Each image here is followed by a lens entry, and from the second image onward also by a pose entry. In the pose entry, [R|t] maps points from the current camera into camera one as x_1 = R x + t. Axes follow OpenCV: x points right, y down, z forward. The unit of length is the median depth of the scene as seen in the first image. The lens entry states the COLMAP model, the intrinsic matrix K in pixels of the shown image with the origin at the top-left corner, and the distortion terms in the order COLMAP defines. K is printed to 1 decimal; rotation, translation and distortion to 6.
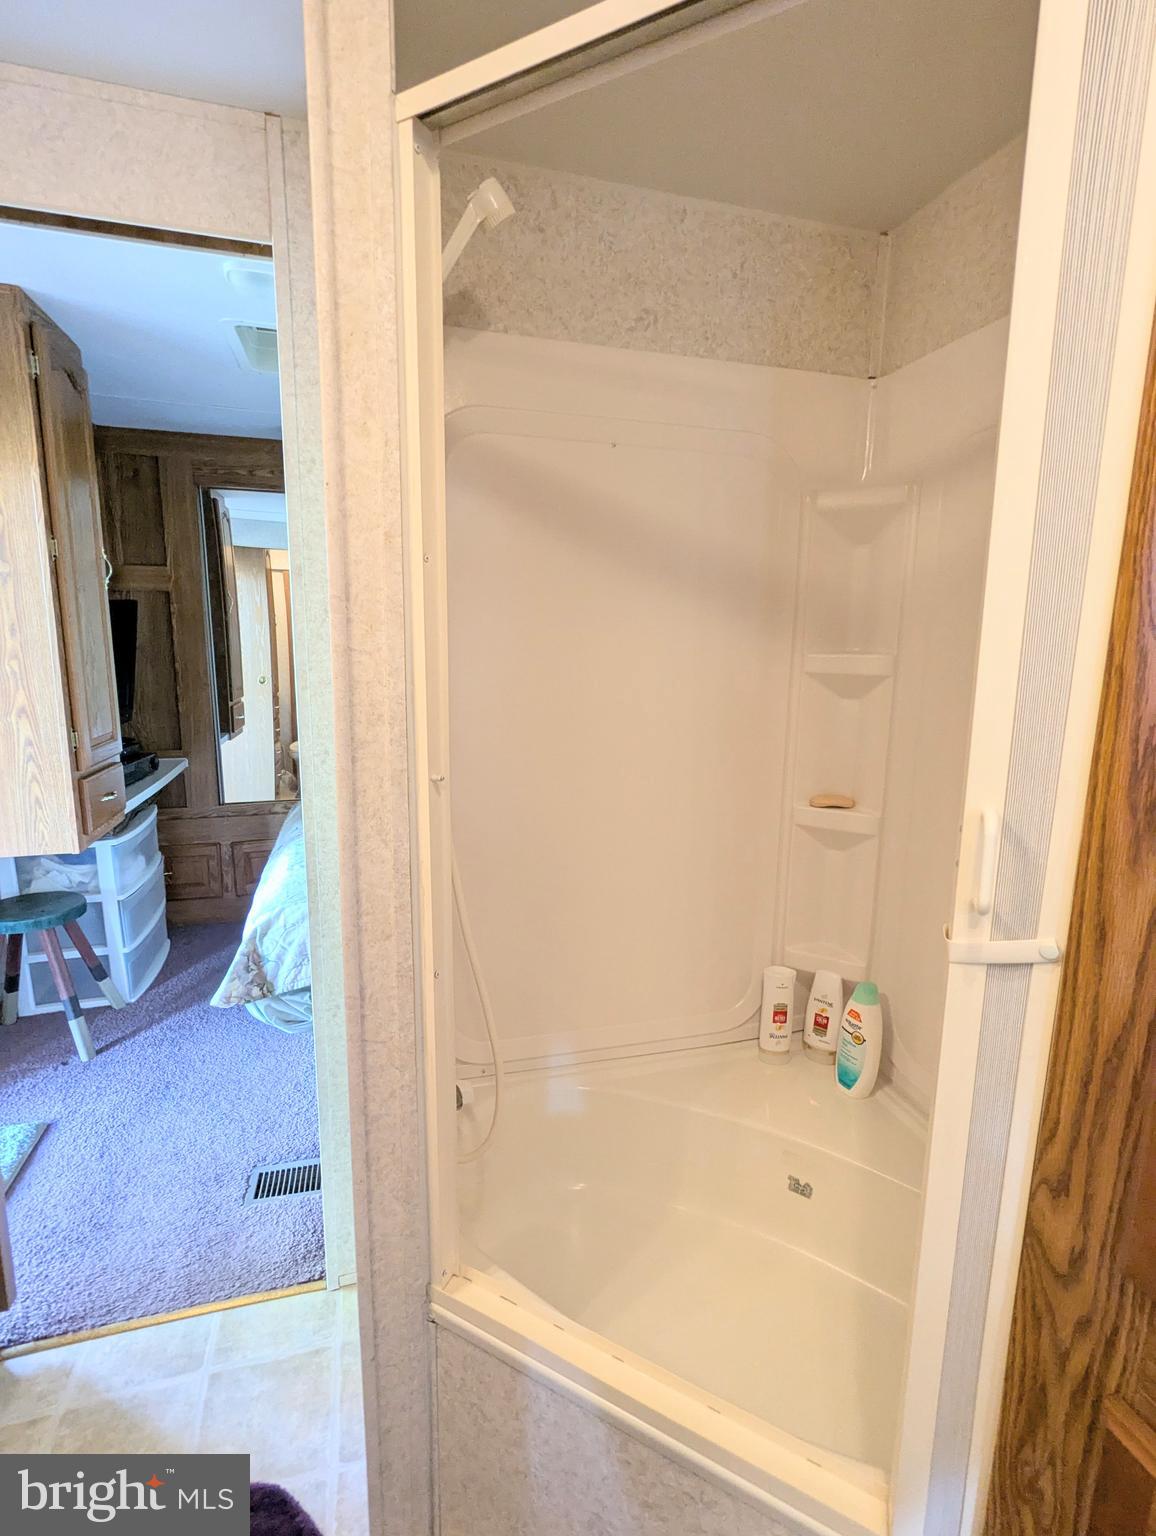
lens RADIAL K [[731.9, 0, 574.8], [0, 731.9, 766.8], [0, 0, 1]] dist [0.004372, 0.002201]
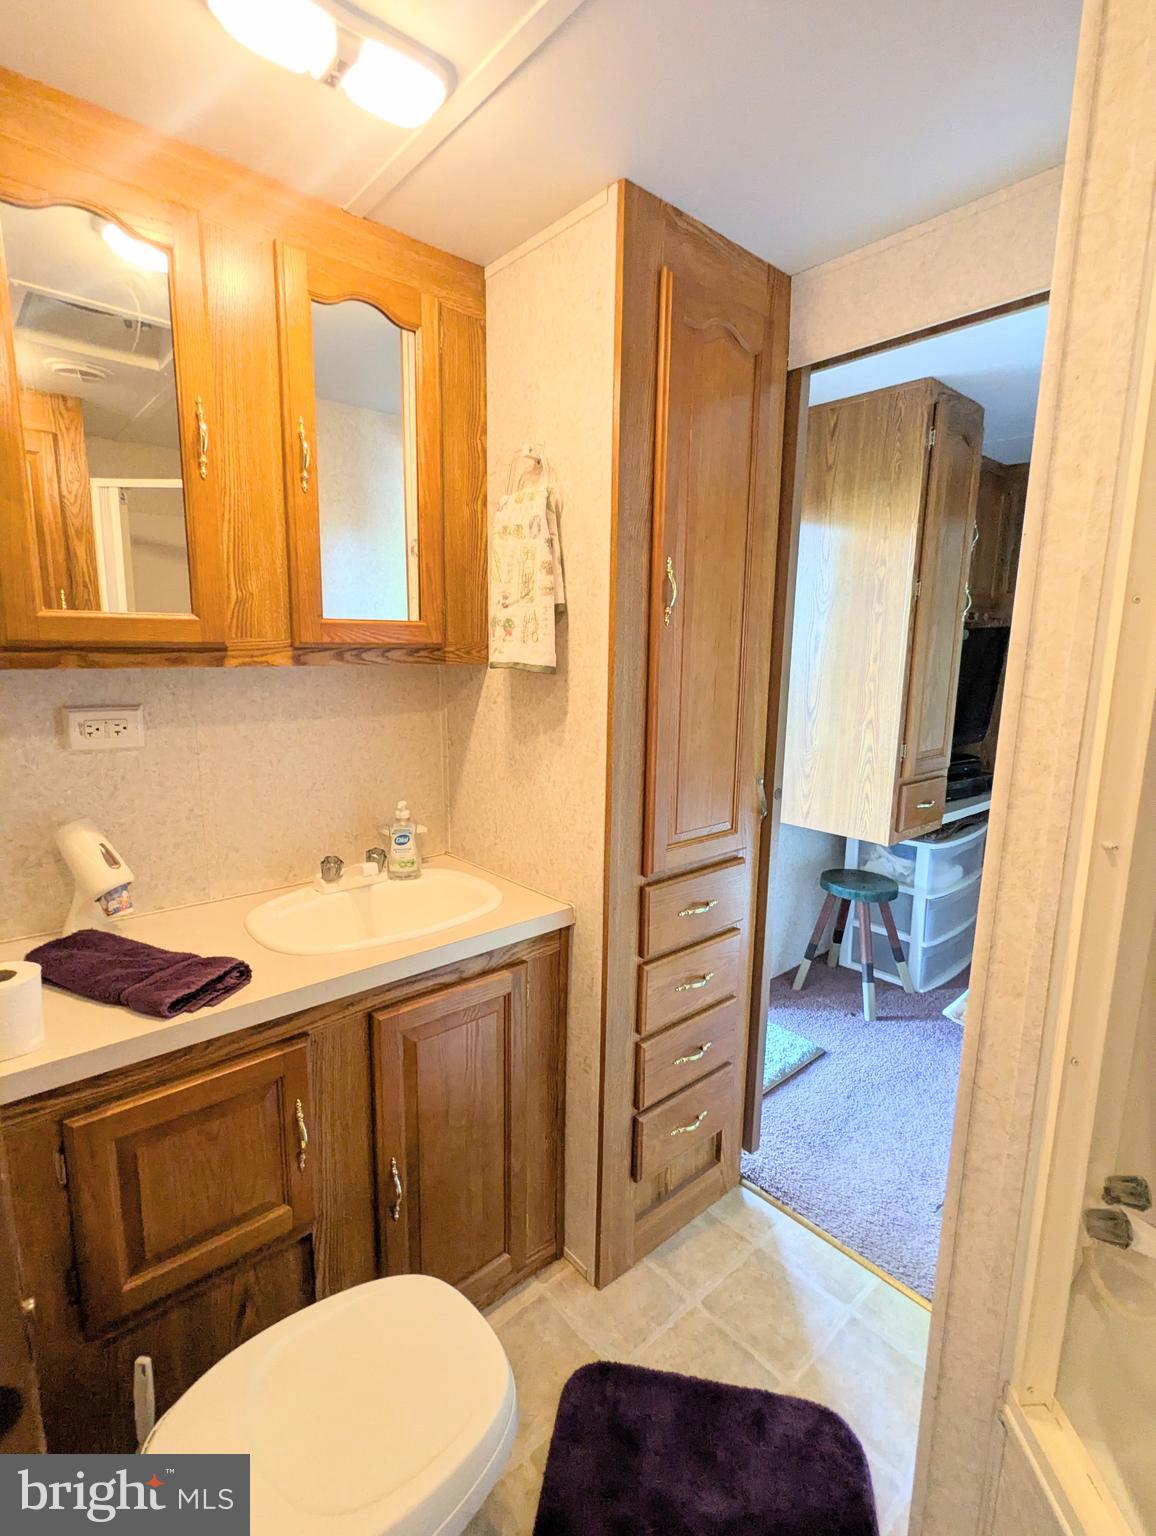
lens RADIAL K [[731.9, 0, 573.4], [0, 731.9, 770.2], [0, 0, 1]] dist [0.004372, 0.002201]
pose [[0.430380, 0.151870, -0.889780, 0.119175], [-0.168826, 0.981893, 0.085932, -0.015754], [0.886719, 0.113234, 0.448227, 0.008054]]
